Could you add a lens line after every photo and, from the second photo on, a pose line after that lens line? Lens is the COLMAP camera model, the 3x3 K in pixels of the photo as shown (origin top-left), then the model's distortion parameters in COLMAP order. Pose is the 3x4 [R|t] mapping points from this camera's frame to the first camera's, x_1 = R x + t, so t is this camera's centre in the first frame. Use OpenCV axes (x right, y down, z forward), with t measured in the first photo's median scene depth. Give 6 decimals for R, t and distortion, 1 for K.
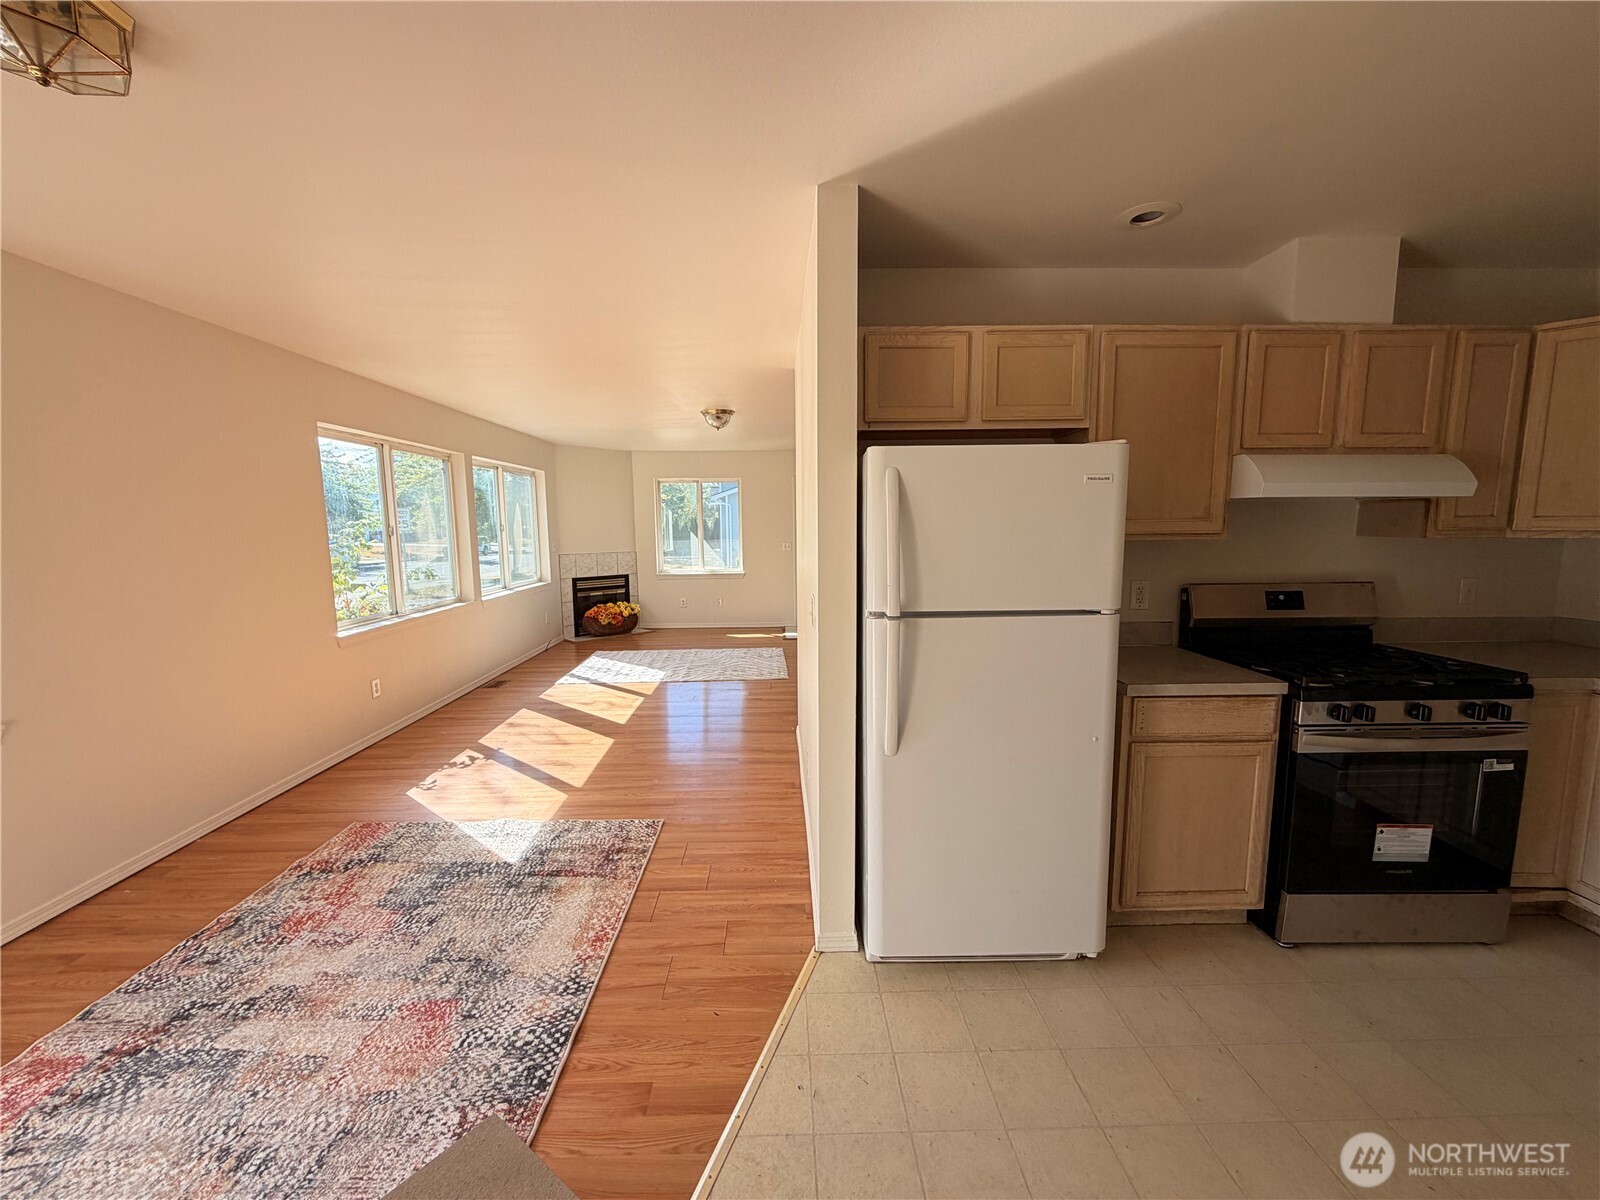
lens RADIAL K [[639.4, 0, 794.0], [0, 639.4, 598.7], [0, 0, 1]] dist [0.000865, -0.000390]
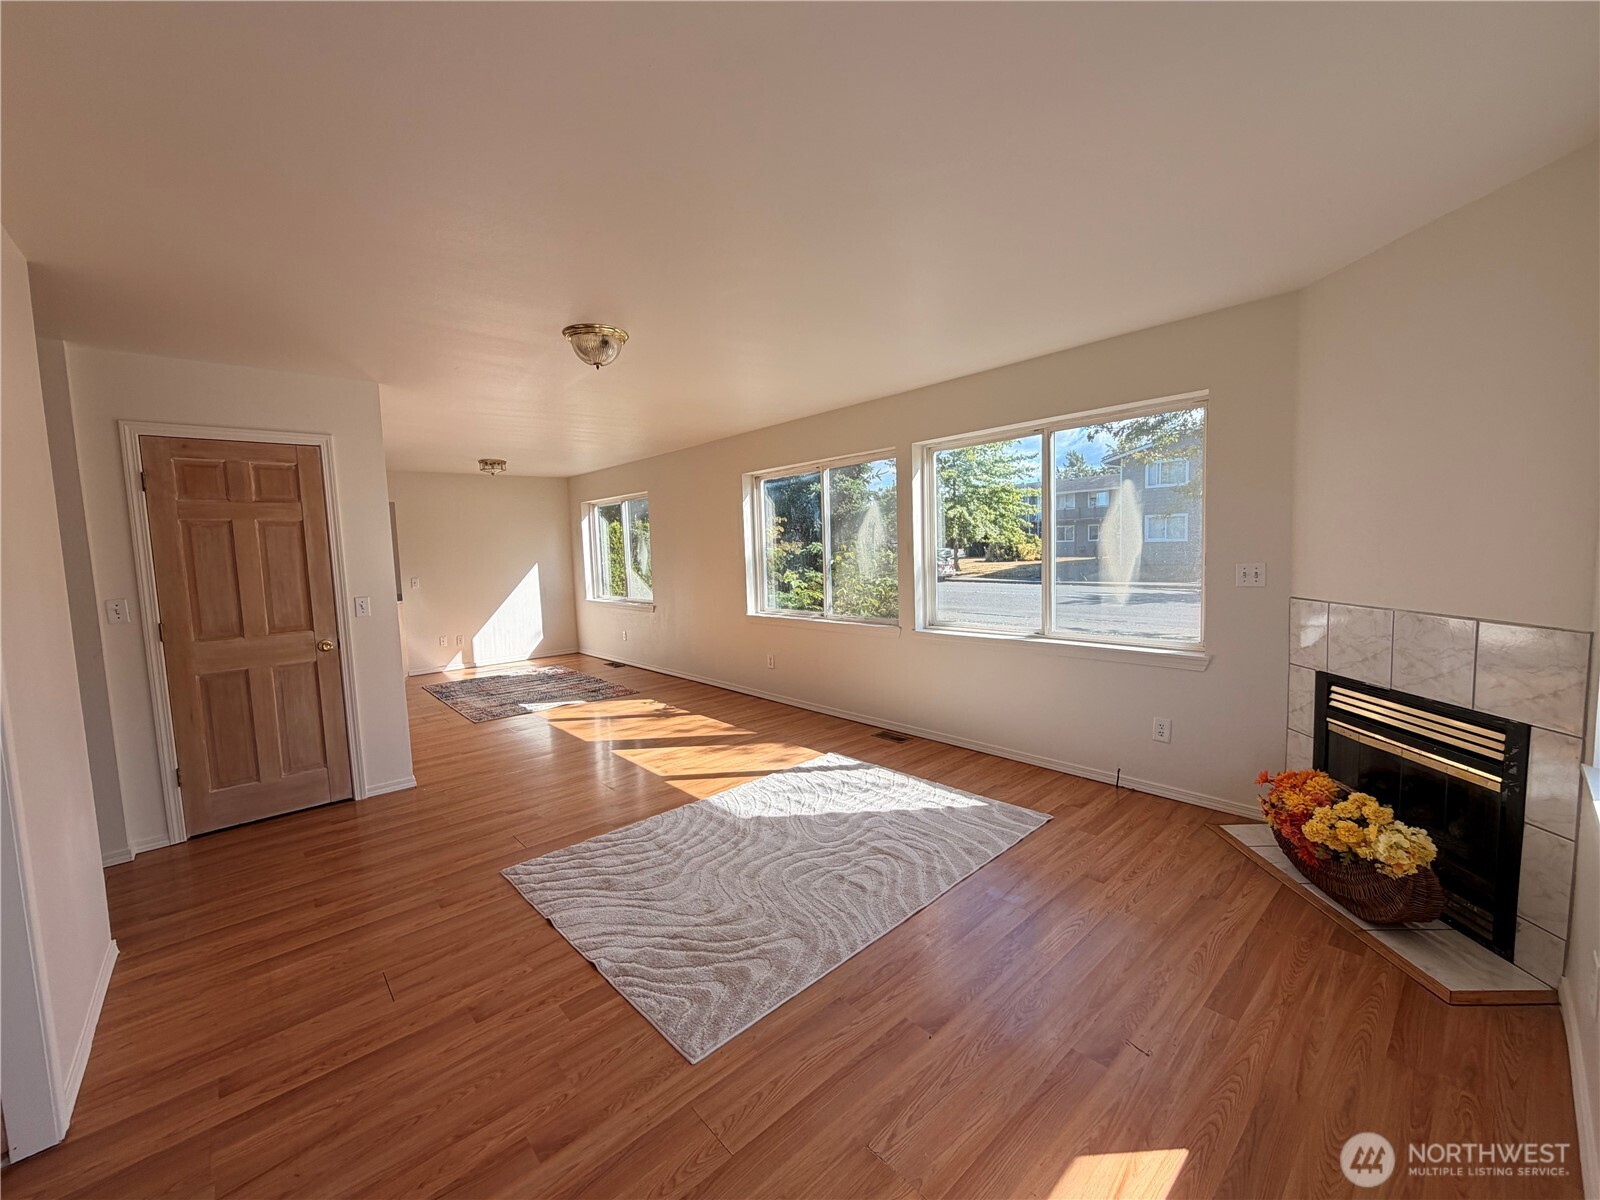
lens RADIAL K [[639.4, 0, 794.0], [0, 639.4, 598.7], [0, 0, 1]] dist [0.000865, -0.000390]
pose [[-0.758501, 0.094546, -0.644777, 0.216162], [-0.031163, 0.983025, 0.180804, -0.321464], [0.650927, 0.157233, -0.742679, 2.788881]]
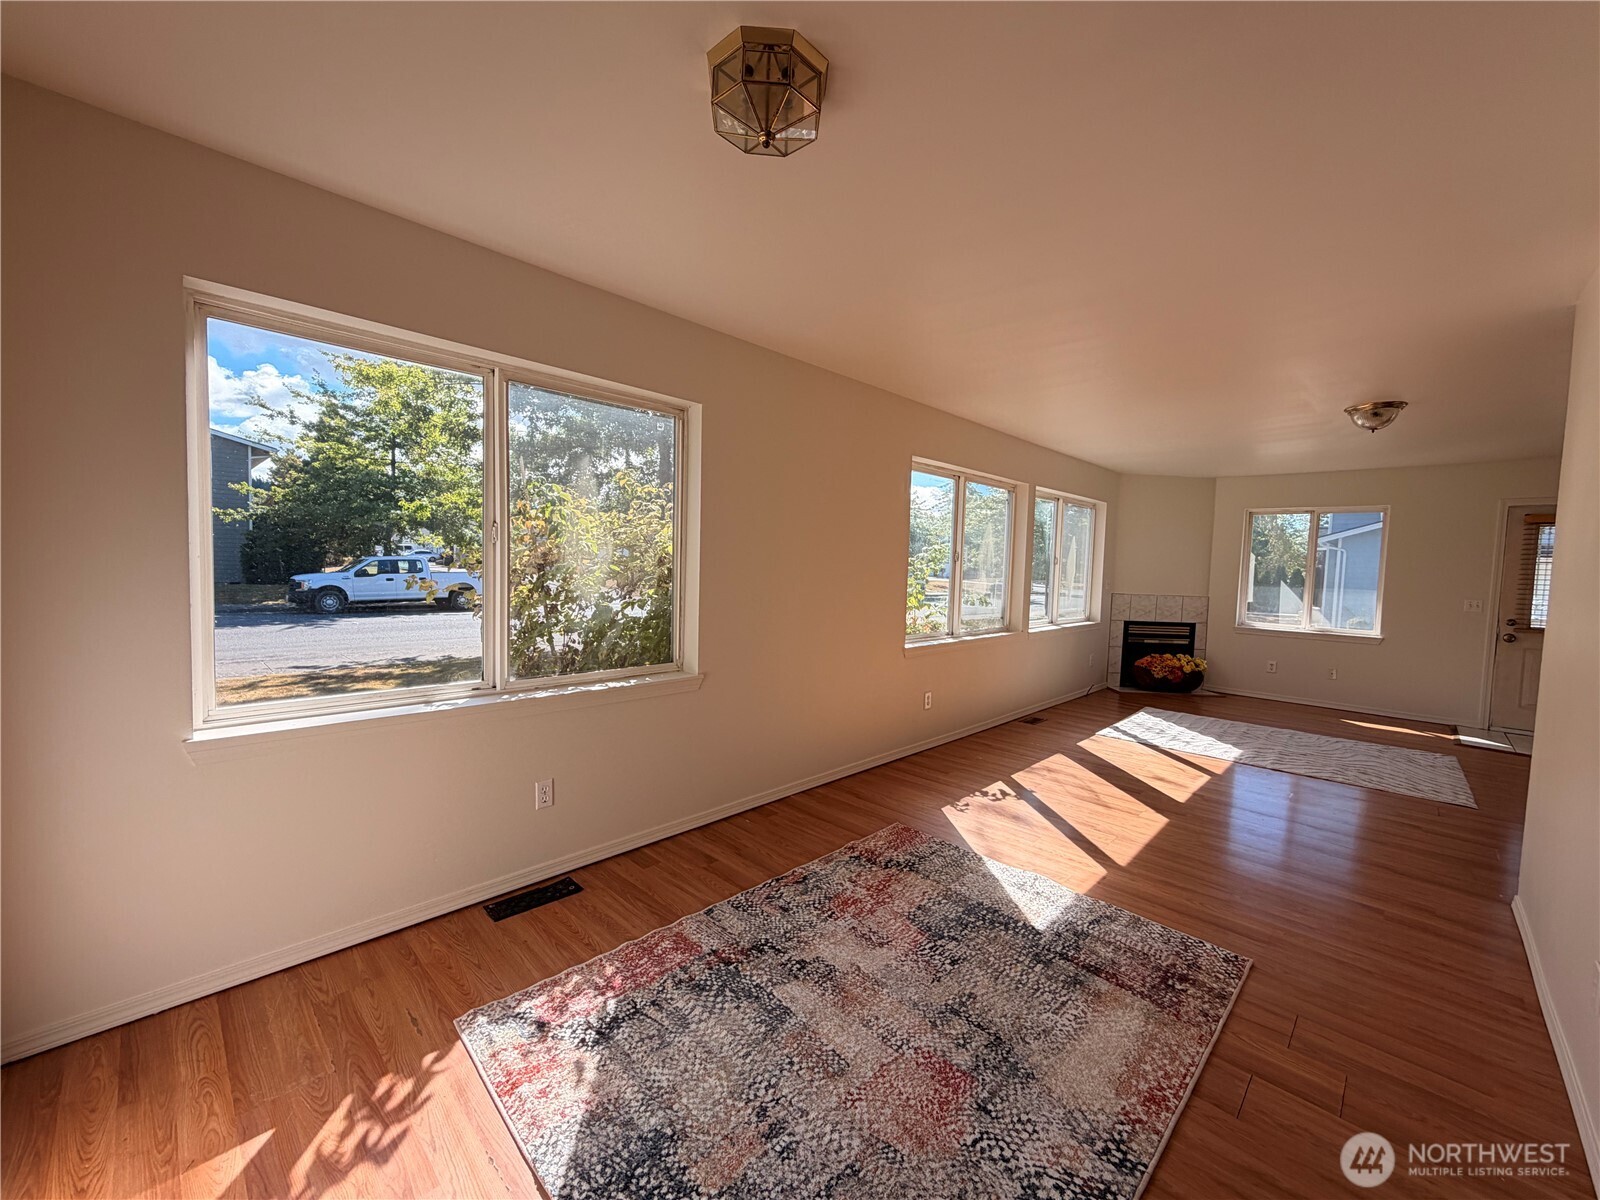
lens RADIAL K [[639.4, 0, 794.0], [0, 639.4, 598.7], [0, 0, 1]] dist [0.000865, -0.000390]
pose [[0.696210, 0.074108, -0.714002, -0.081000], [-0.122181, 0.992377, -0.016135, 0.021518], [0.707364, 0.098471, 0.699957, 0.105477]]
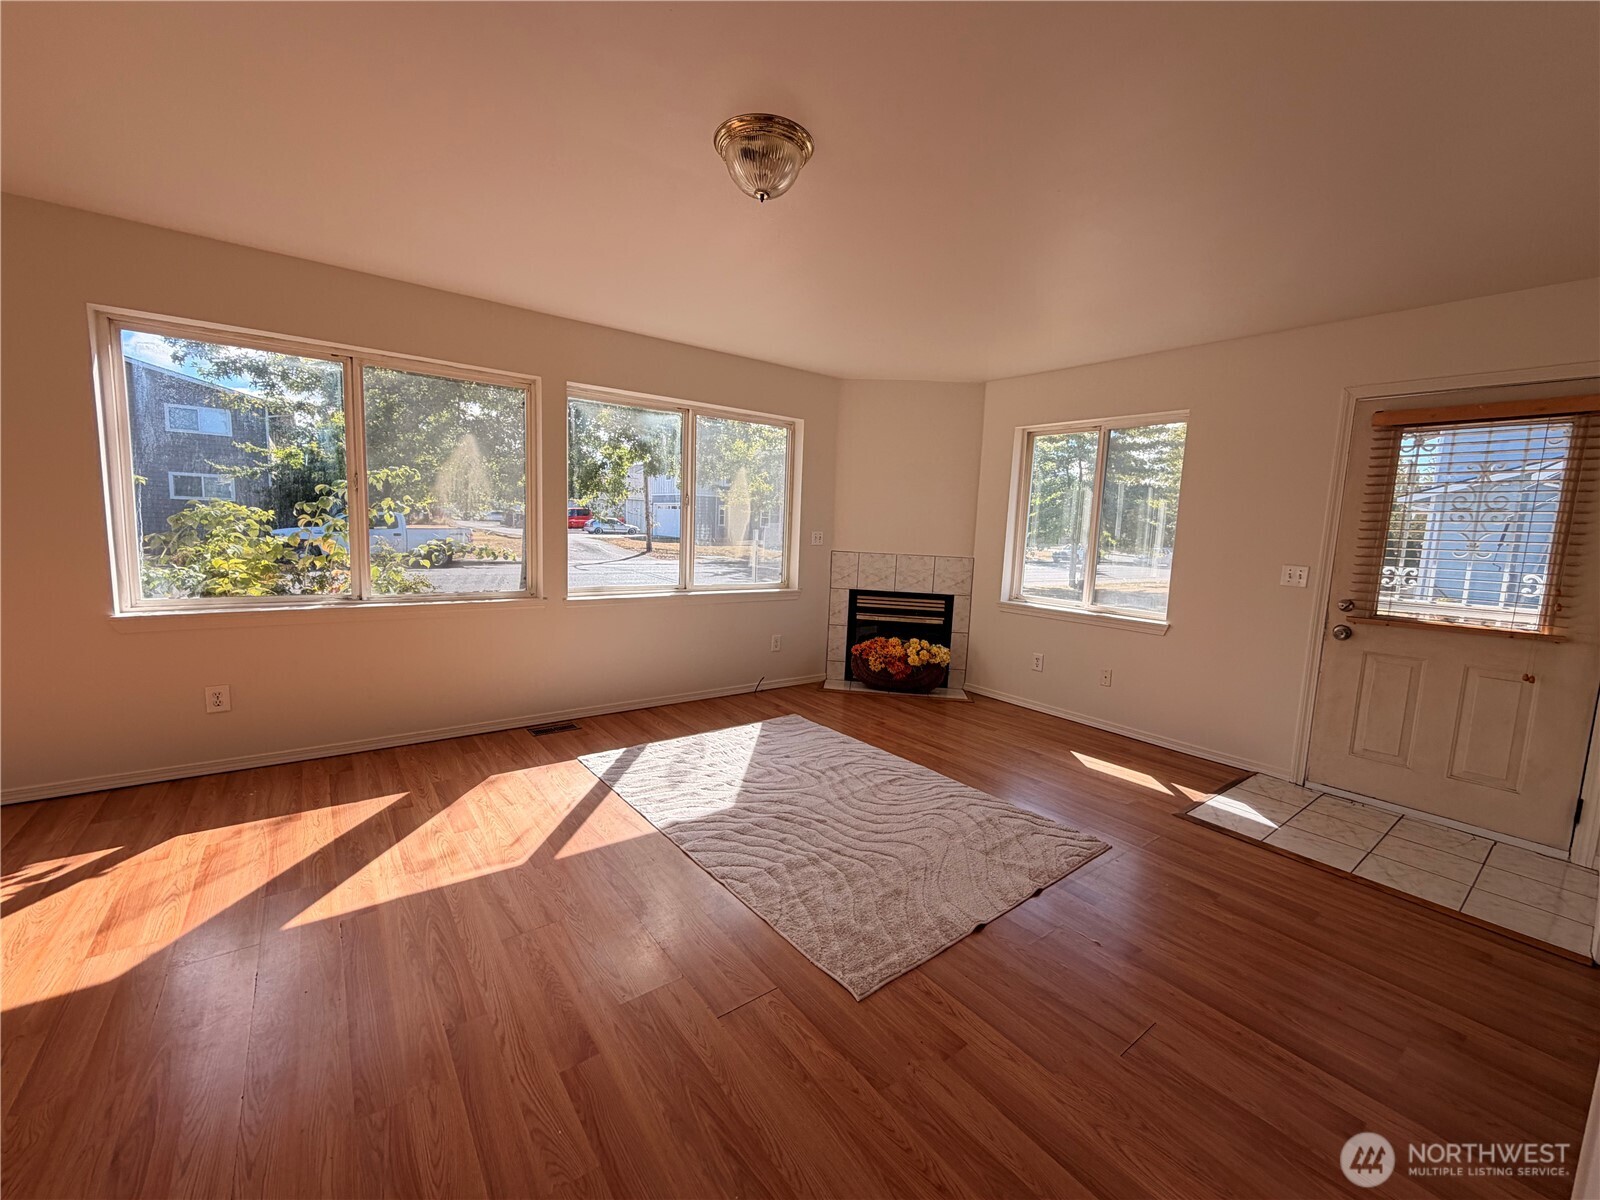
lens RADIAL K [[634.9, 0, 802.1], [0, 634.9, 598.1], [0, 0, 1]] dist [-0.002163, -0.000361]
pose [[0.588739, 0.128470, -0.798049, 0.350311], [-0.143097, 0.988260, 0.053524, -0.132341], [0.795556, 0.082687, 0.600211, 1.520018]]
